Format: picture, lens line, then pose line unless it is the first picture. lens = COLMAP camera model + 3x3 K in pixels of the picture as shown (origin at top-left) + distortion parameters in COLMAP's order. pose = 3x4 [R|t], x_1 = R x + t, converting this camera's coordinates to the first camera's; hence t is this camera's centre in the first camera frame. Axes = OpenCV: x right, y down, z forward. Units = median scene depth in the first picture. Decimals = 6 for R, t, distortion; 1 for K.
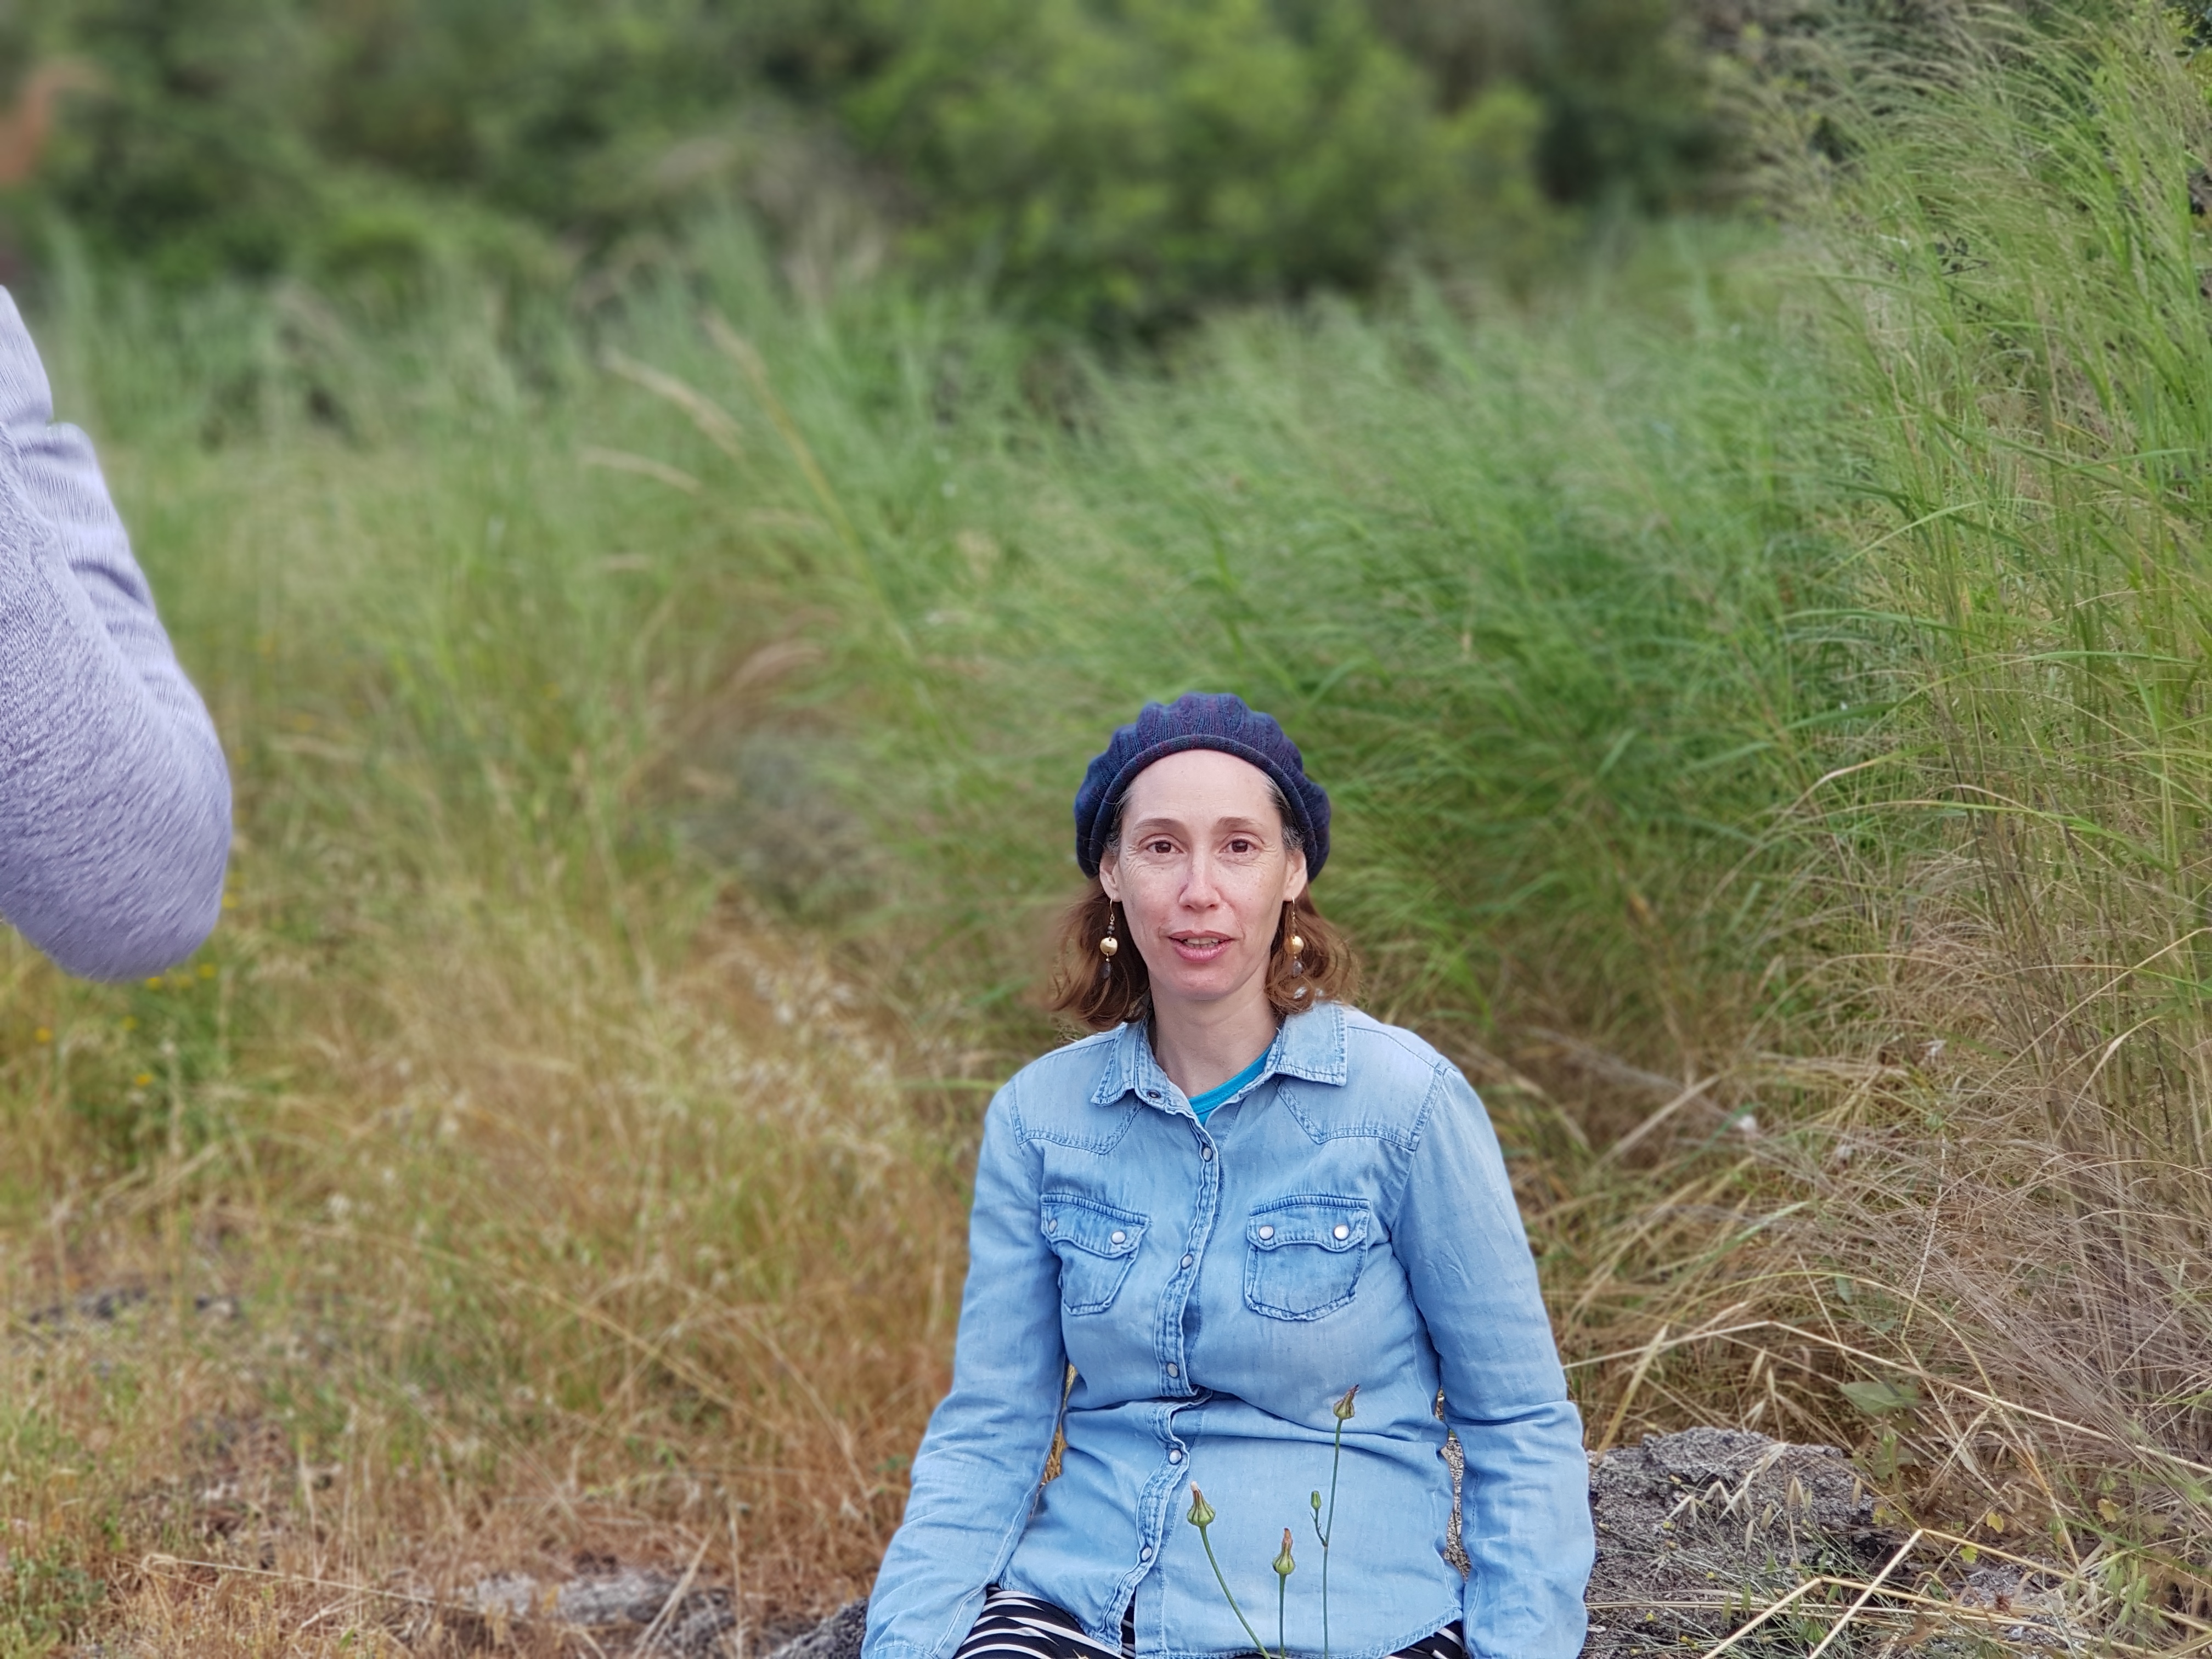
lens RADIAL K [[3374.7, 0, 1106.0], [0, 3374.7, 829.5], [0, 0, 1]] dist [0.319958, -1.529650]
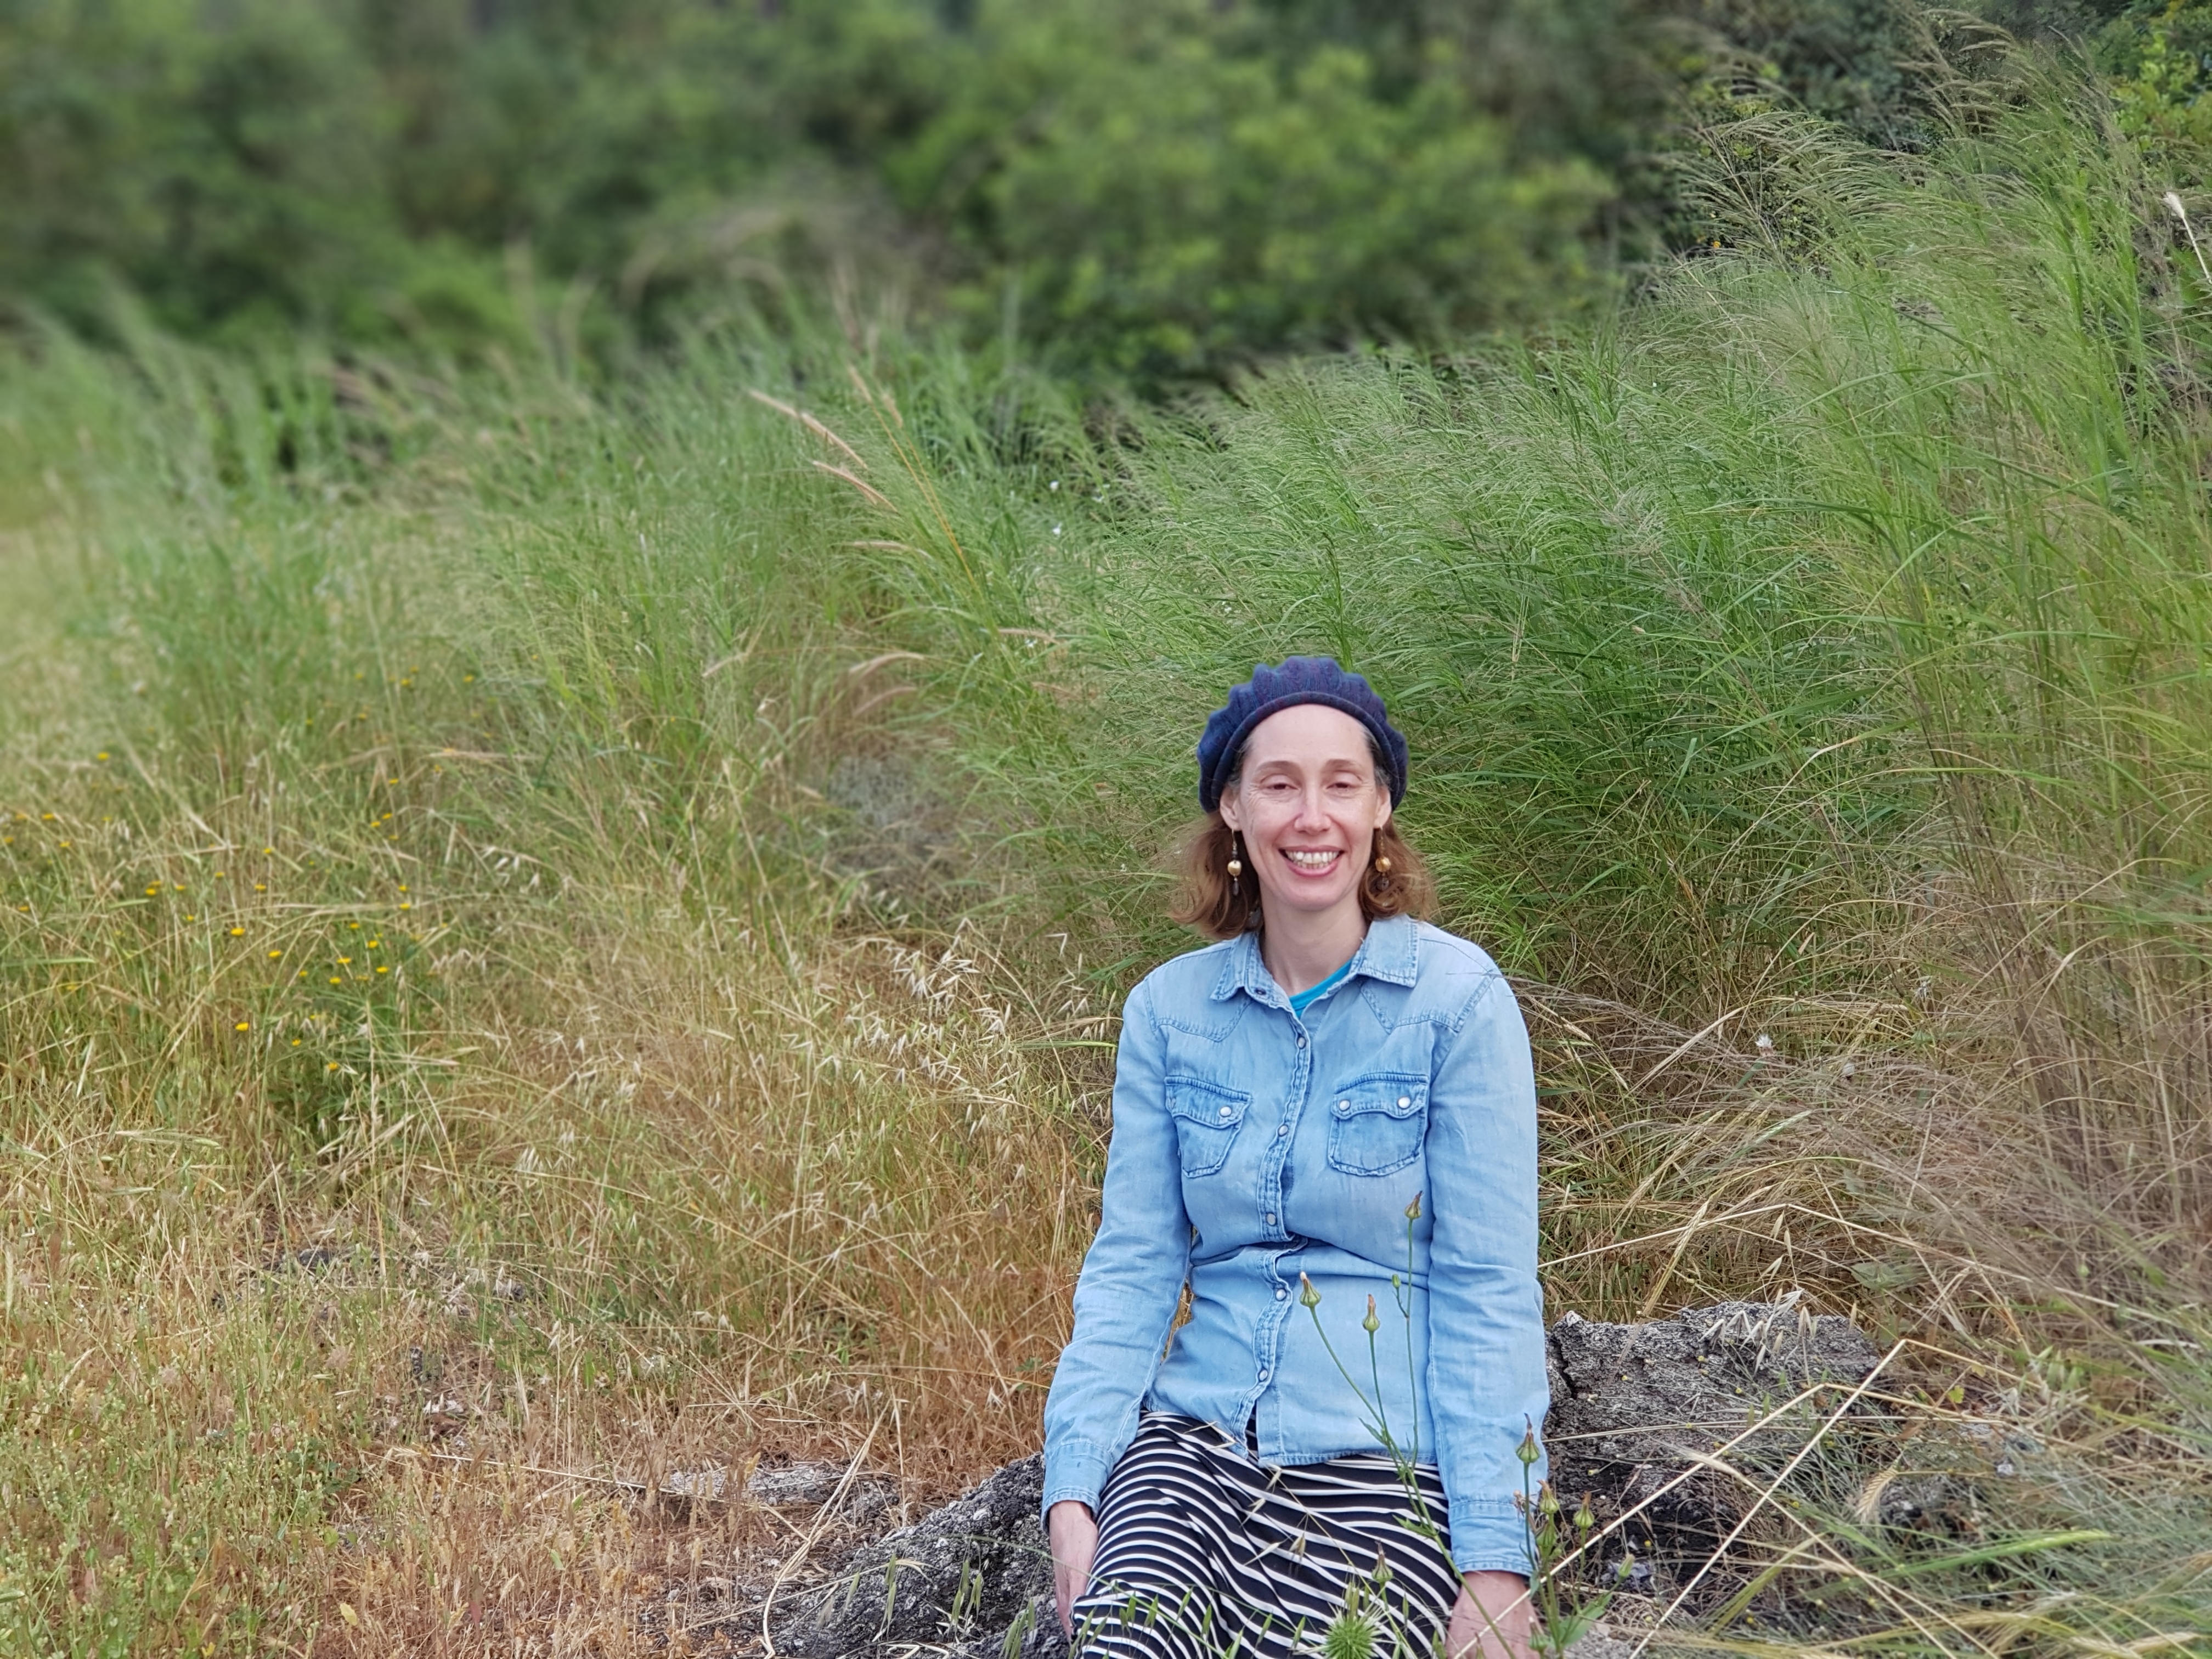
lens RADIAL K [[3698.3, 0, 1106.0], [0, 3698.3, 829.5], [0, 0, 1]] dist [0.322725, -2.267940]
pose [[0.999788, -0.019528, -0.006547, -0.025219], [0.019347, 0.999461, -0.026534, 0.039994], [0.007062, 0.026402, 0.999626, -0.258000]]
